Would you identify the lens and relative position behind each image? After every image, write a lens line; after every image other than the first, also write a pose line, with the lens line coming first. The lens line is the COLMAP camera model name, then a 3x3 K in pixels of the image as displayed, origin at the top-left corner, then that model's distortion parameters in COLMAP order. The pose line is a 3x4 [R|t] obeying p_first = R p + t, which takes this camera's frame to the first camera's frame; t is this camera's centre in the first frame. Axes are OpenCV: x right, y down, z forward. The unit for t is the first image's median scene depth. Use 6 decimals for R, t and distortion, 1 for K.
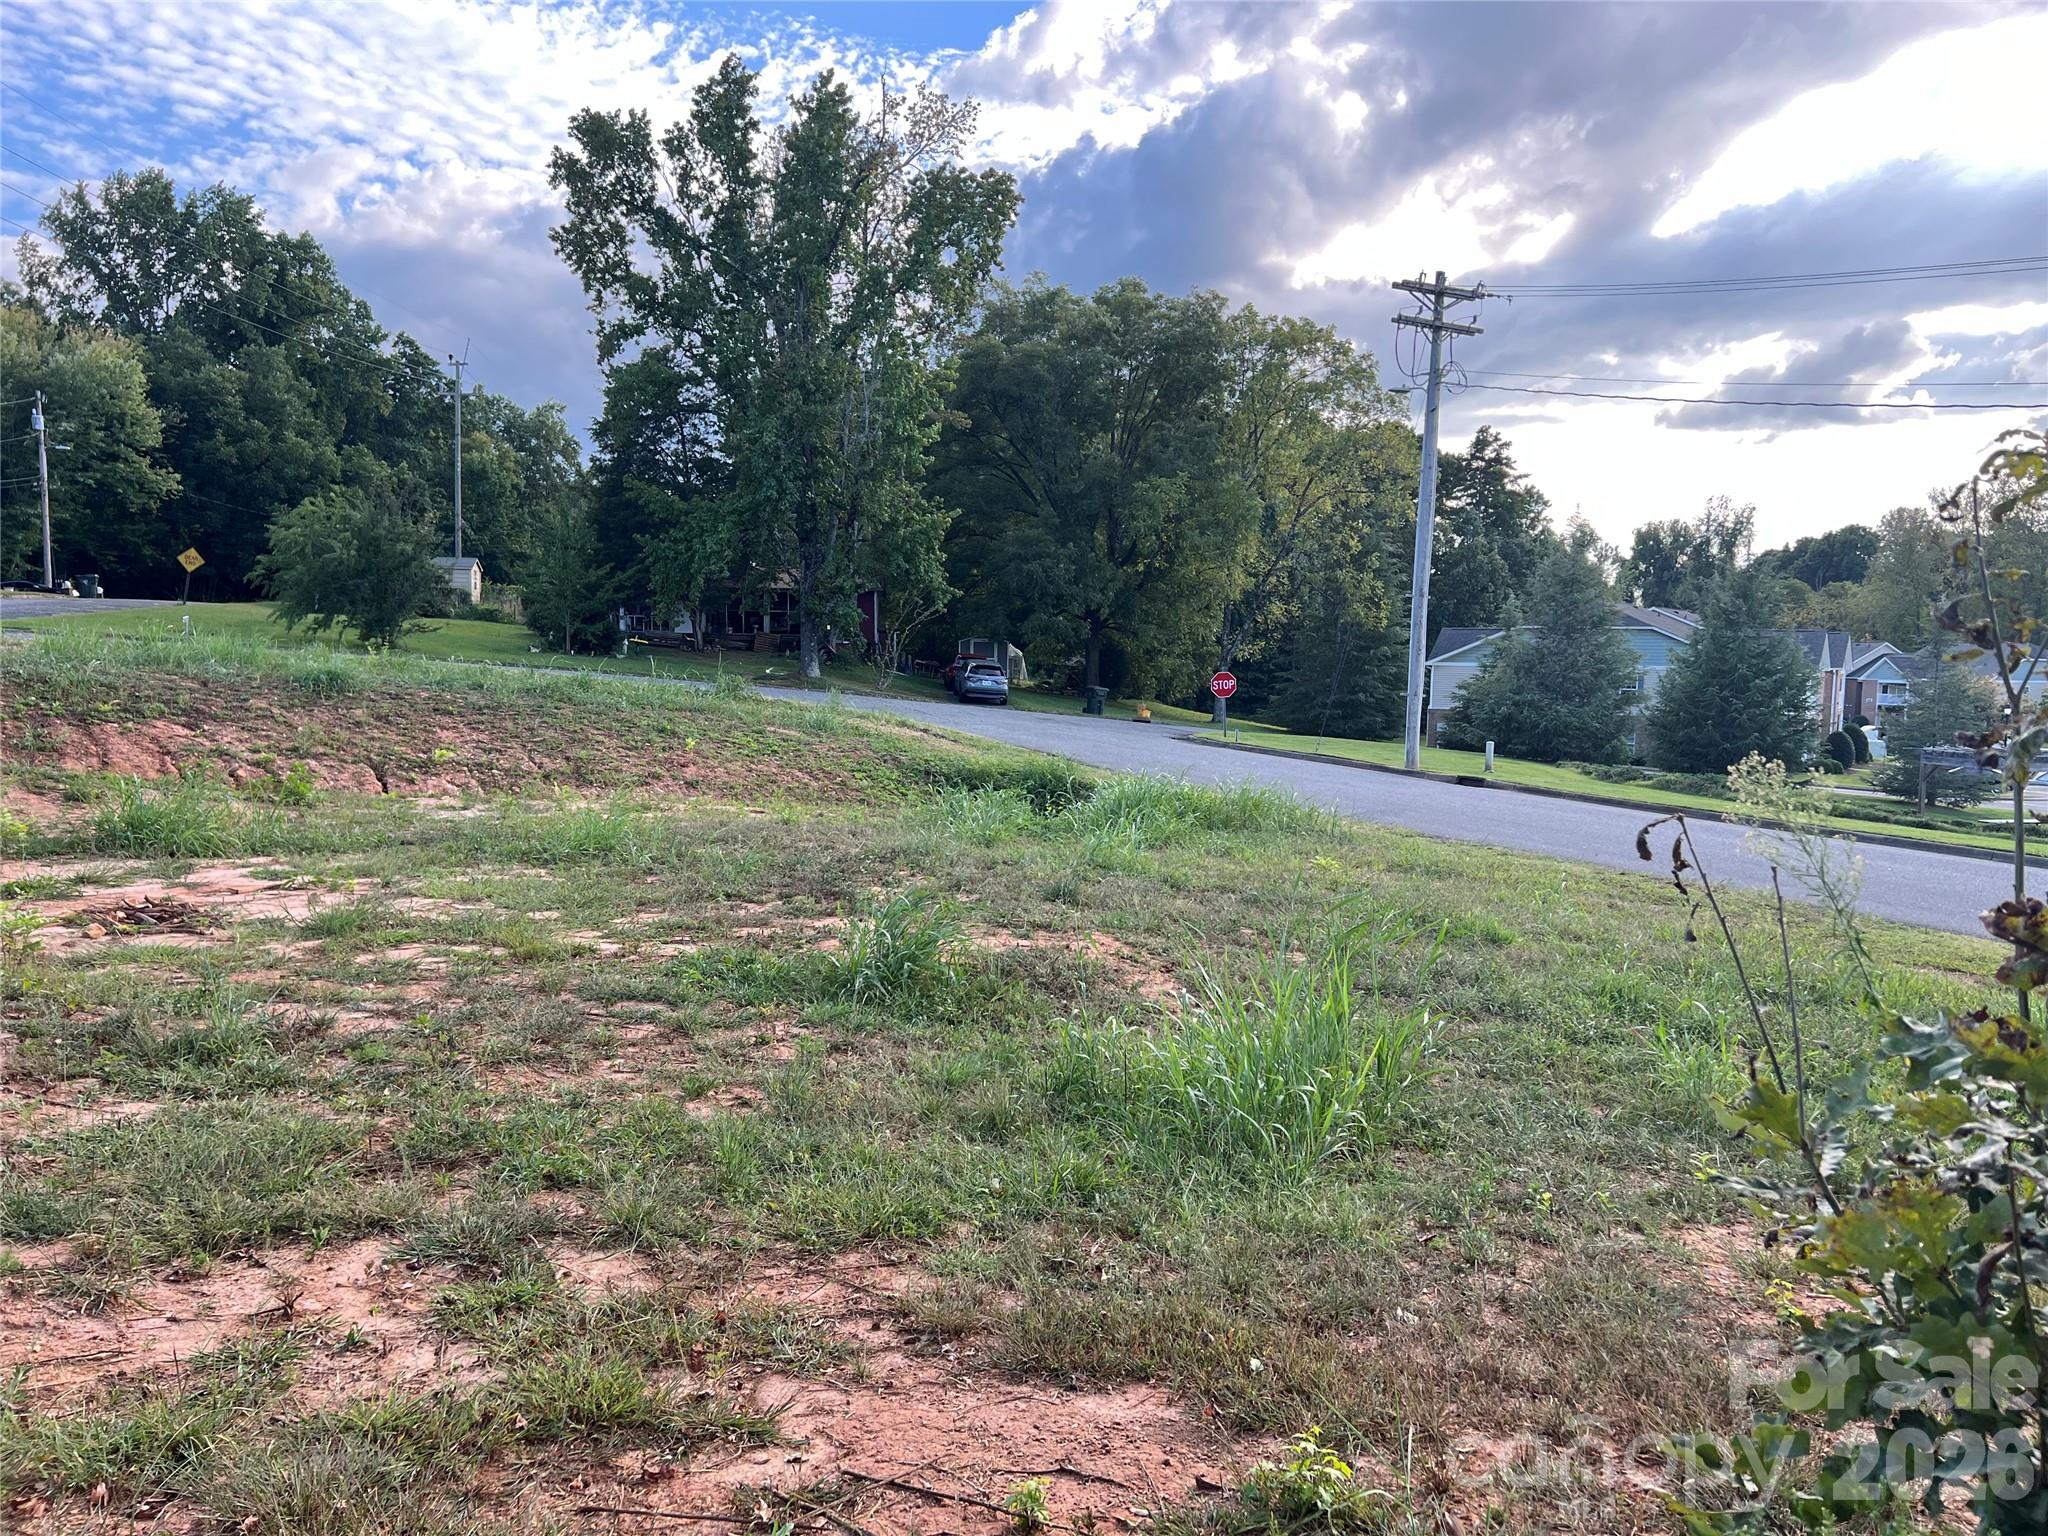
lens RADIAL K [[1562.1, 0, 1052.2], [0, 1562.1, 760.2], [0, 0, 1]] dist [0.067022, -0.071438]
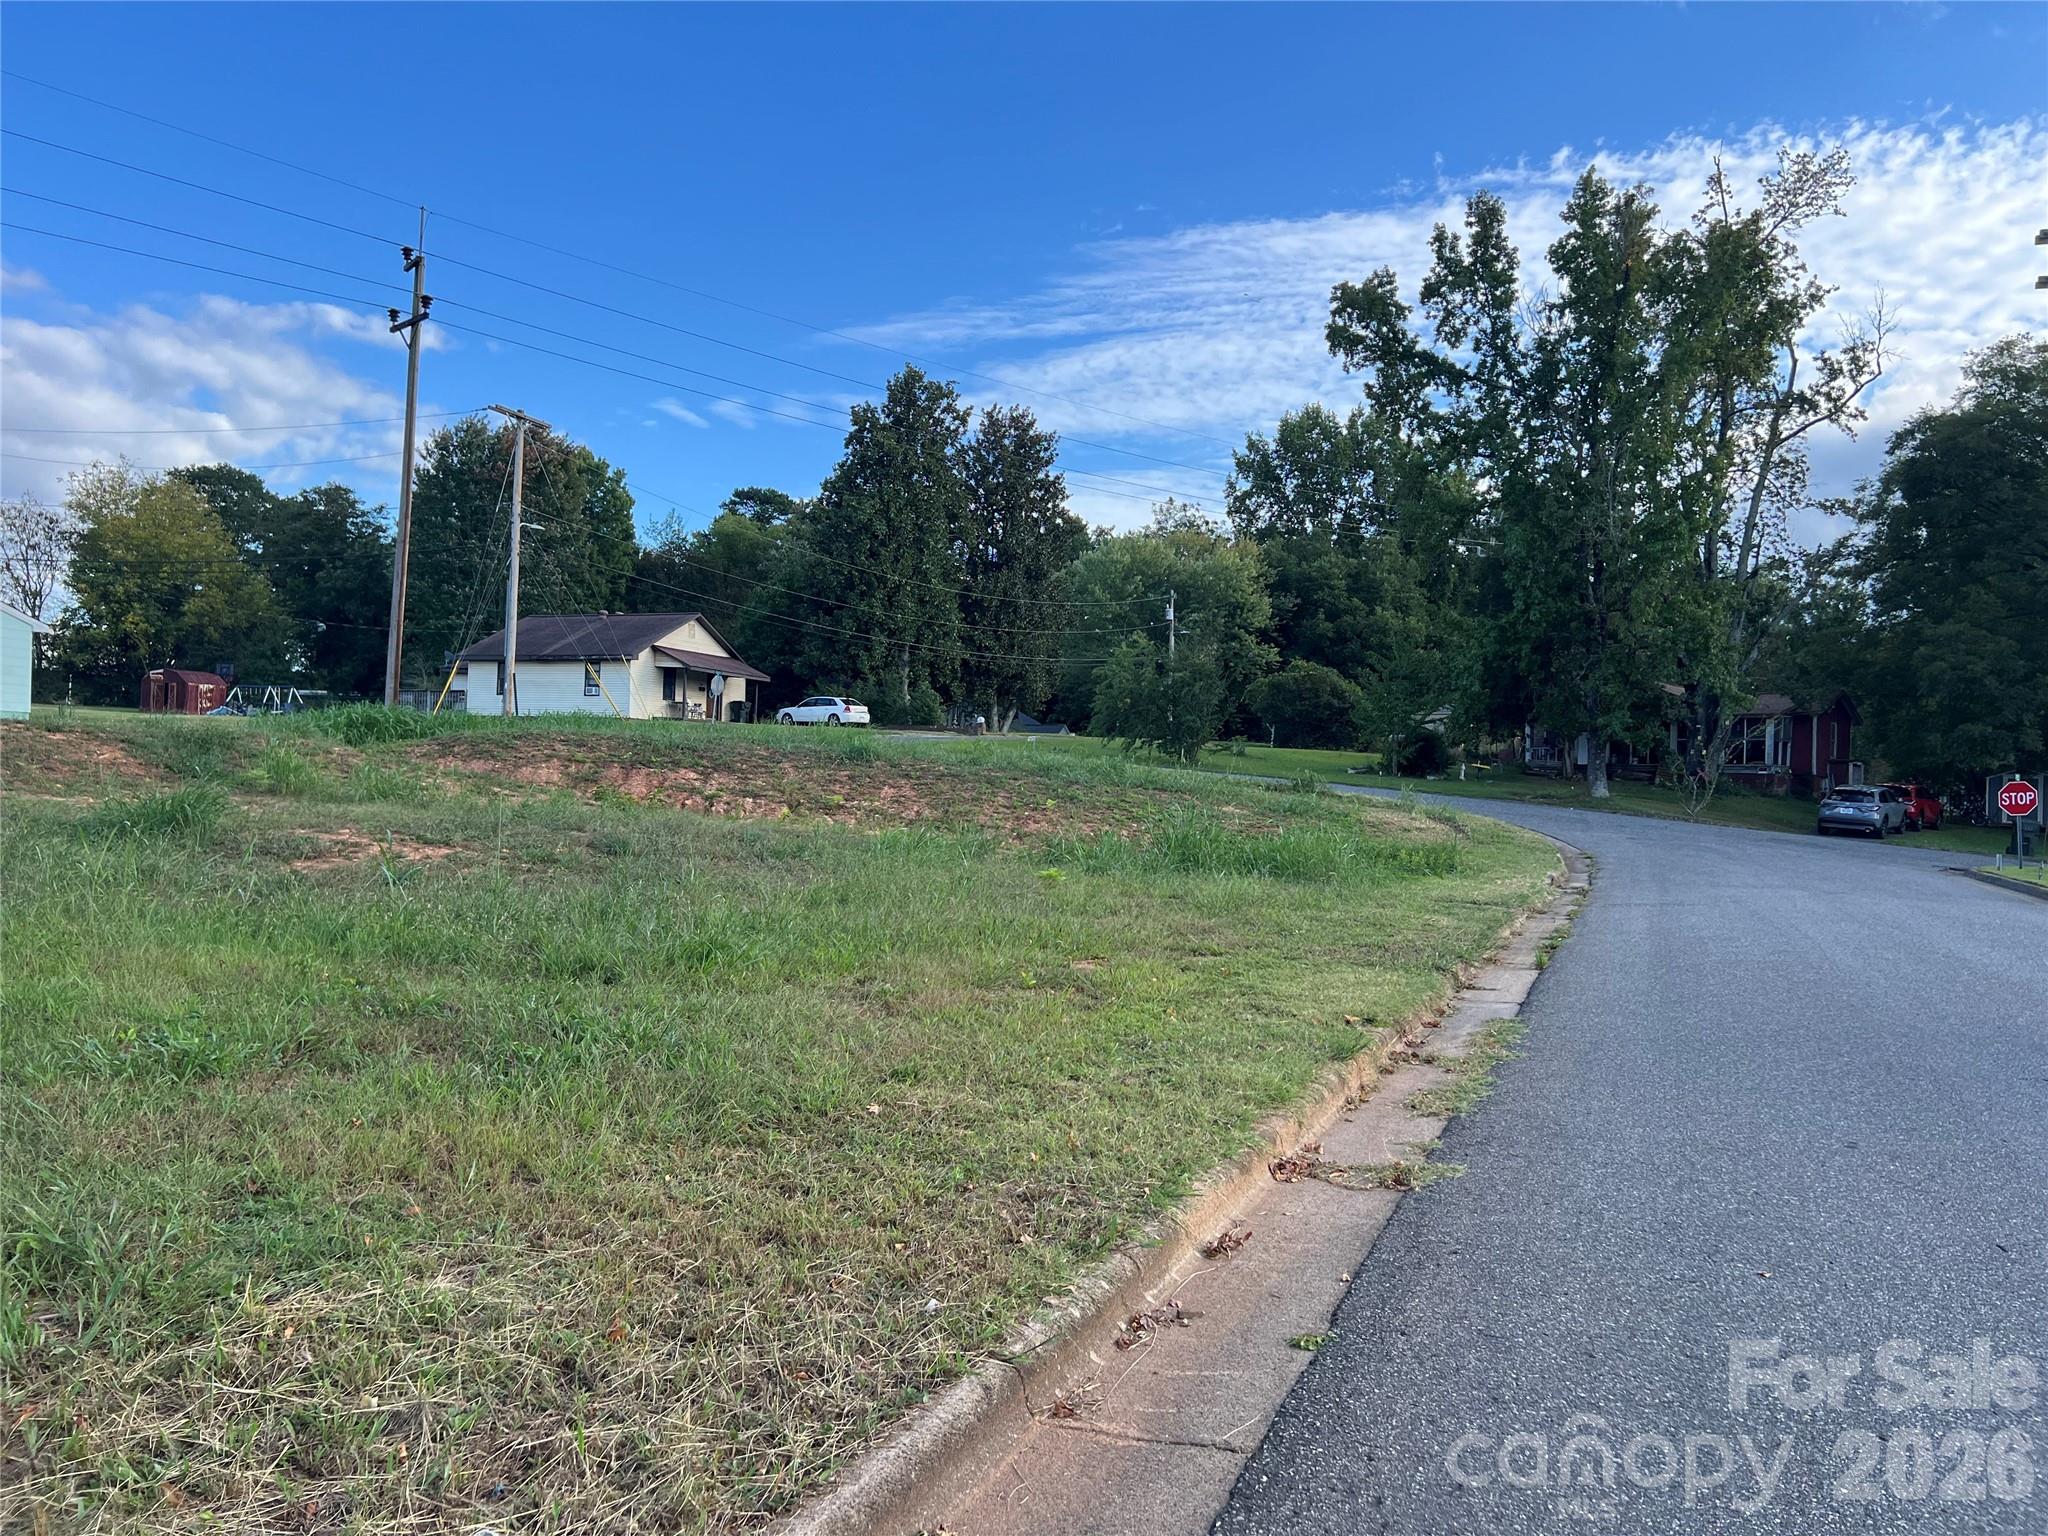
lens RADIAL K [[1562.1, 0, 1040.3], [0, 1562.1, 772.8], [0, 0, 1]] dist [0.067022, -0.071438]
pose [[0.665669, -0.007926, -0.746205, 0.368041], [-0.074187, 0.994287, -0.076741, 0.032631], [0.742550, 0.106443, 0.661278, 0.145144]]
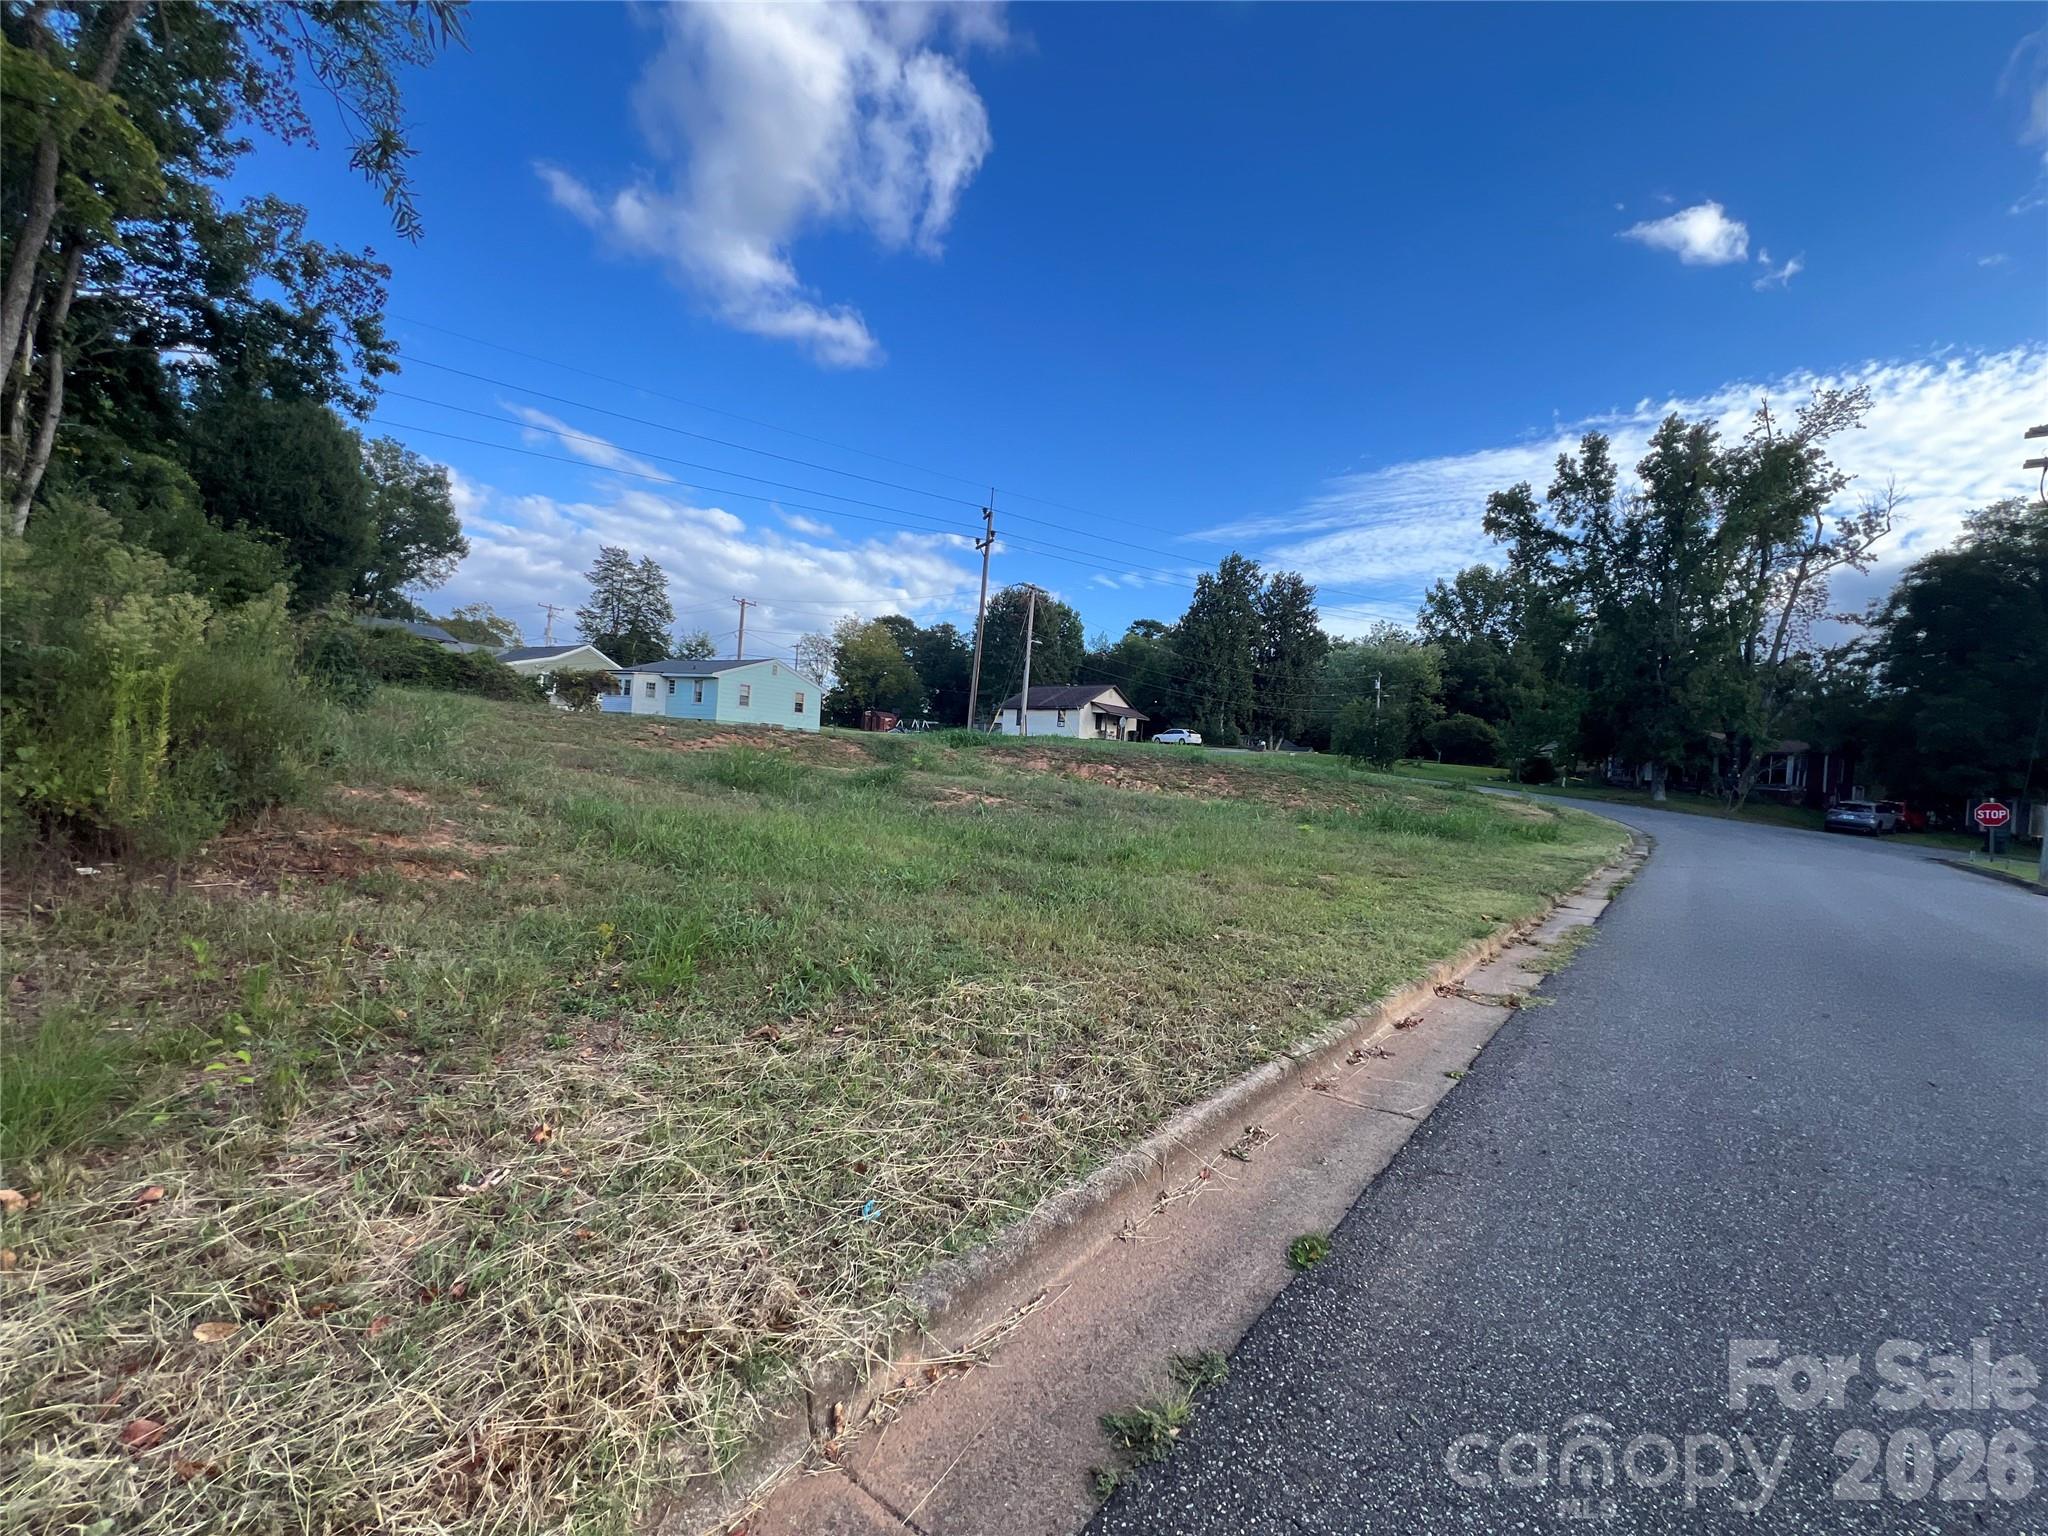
lens RADIAL K [[825.2, 0, 1024.3], [0, 825.2, 780.2], [0, 0, 1]] dist [-0.002424, 0.001649]
pose [[0.400118, 0.023492, -0.916162, 0.373664], [-0.128586, 0.991222, -0.030741, 0.034172], [0.907398, 0.130106, 0.399627, 0.136437]]
